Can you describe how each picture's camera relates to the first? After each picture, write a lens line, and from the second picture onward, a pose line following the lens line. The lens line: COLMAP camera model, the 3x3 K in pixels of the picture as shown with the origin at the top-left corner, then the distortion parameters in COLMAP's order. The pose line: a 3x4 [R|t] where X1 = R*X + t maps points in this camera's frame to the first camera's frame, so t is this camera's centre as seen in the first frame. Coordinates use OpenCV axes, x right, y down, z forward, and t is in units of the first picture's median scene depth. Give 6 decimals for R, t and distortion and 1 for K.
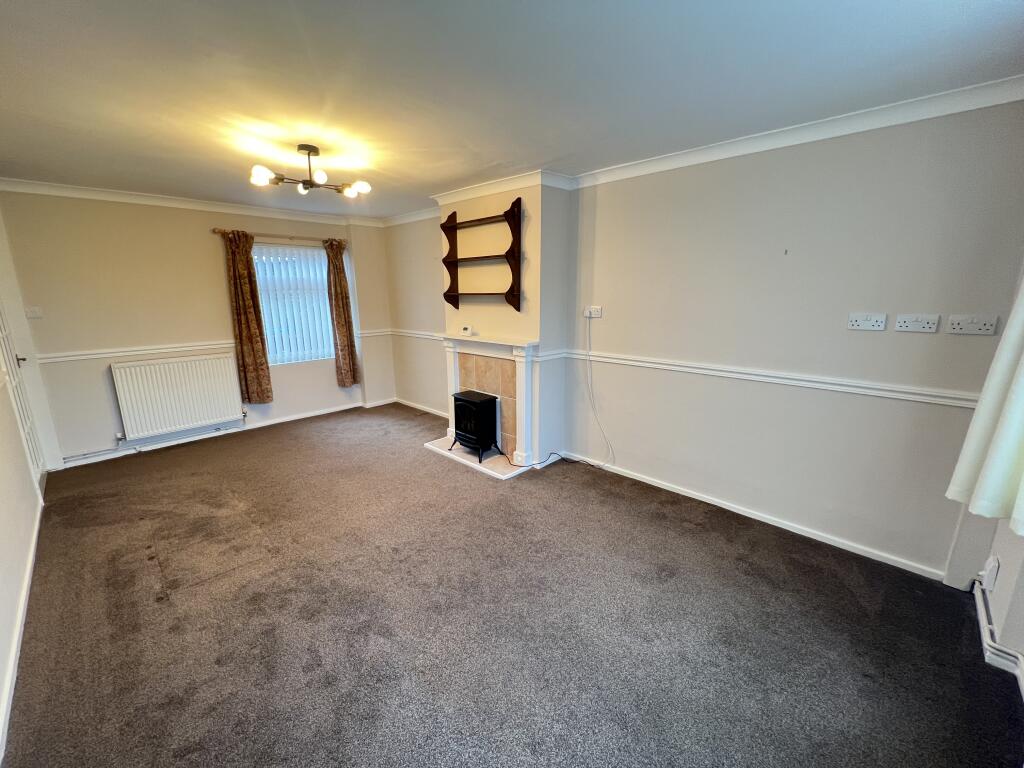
lens RADIAL K [[410.5, 0, 508.2], [0, 410.5, 382.0], [0, 0, 1]] dist [-0.000589, -0.000120]
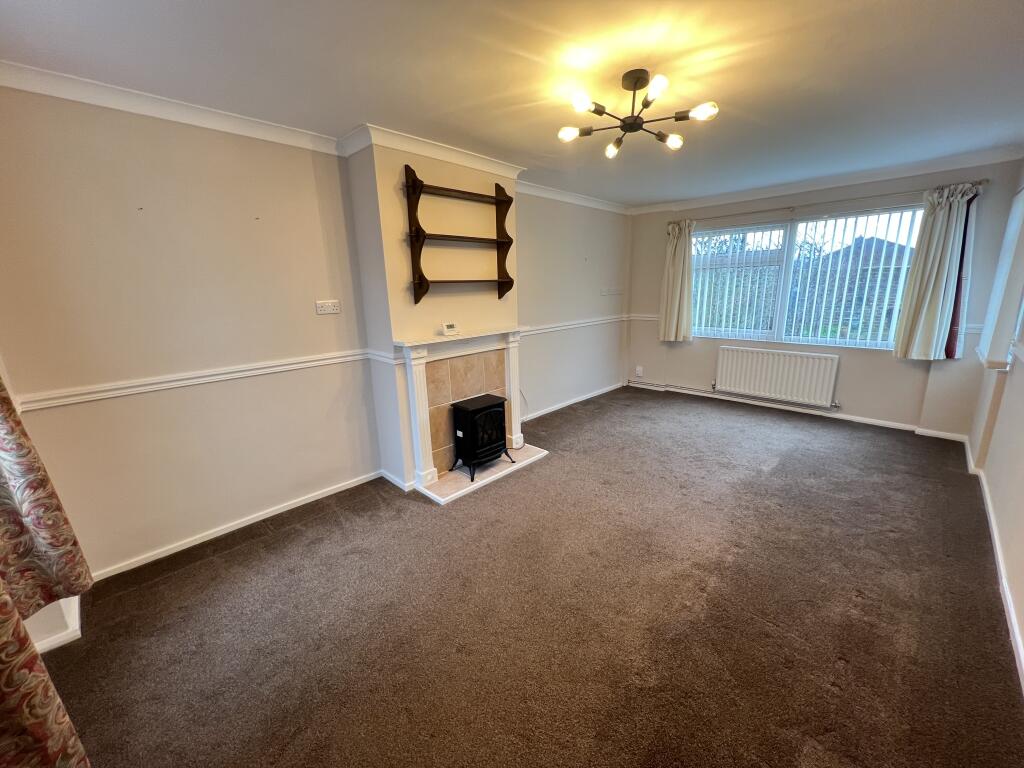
lens RADIAL K [[410.5, 0, 508.5], [0, 410.5, 384.1], [0, 0, 1]] dist [-0.000589, -0.000120]
pose [[0.010318, -0.228755, 0.973429, -0.904629], [0.239720, 0.945659, 0.219688, -0.173551], [-0.970787, 0.231084, 0.064594, 0.877296]]
